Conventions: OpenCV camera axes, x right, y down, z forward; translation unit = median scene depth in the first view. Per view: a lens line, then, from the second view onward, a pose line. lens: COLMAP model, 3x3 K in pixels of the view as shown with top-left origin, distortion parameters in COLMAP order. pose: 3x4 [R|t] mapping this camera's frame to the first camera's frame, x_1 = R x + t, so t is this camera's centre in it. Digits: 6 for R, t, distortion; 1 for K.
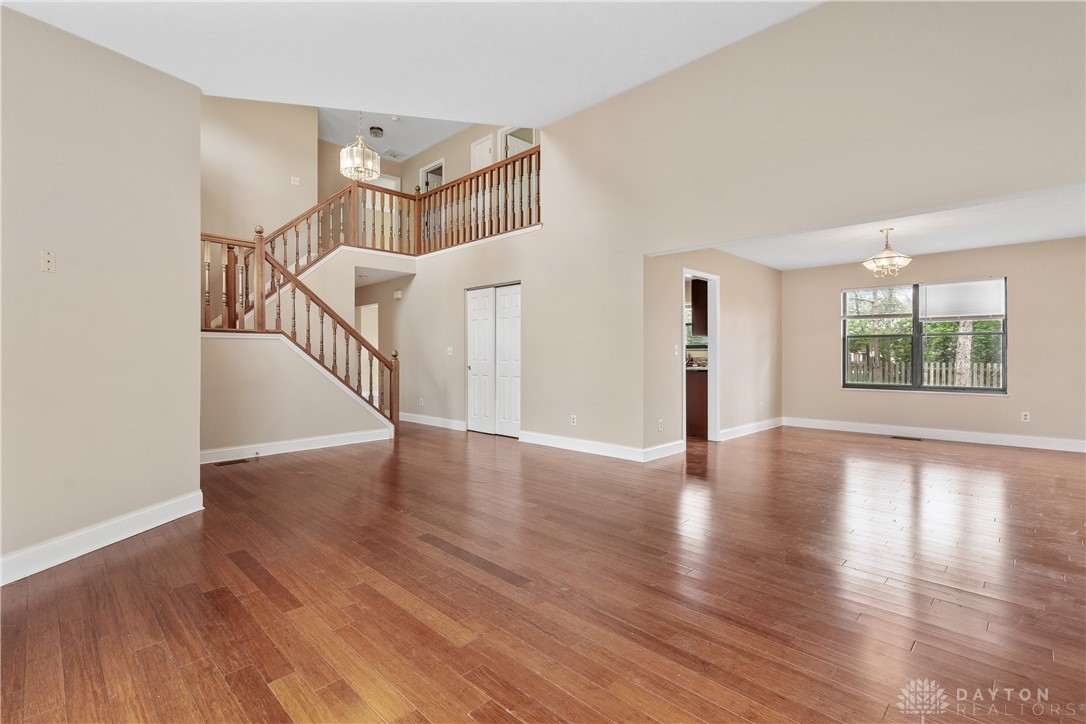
lens RADIAL K [[493.5, 0, 541.6], [0, 493.5, 358.8], [0, 0, 1]] dist [-0.002993, 0.001199]
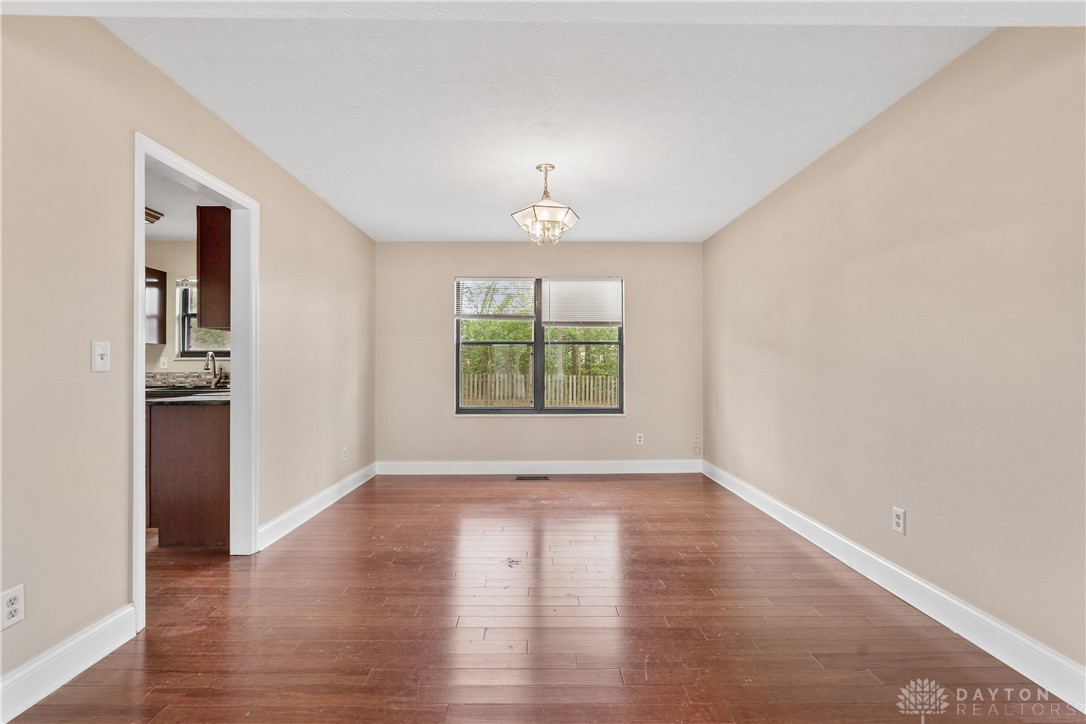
lens RADIAL K [[493.5, 0, 544.2], [0, 493.5, 358.5], [0, 0, 1]] dist [-0.002993, 0.001199]
pose [[0.690942, 0.012965, 0.722794, 0.196820], [0.004402, 0.999745, -0.022141, -0.005765], [-0.722897, 0.018480, 0.690708, 0.449035]]
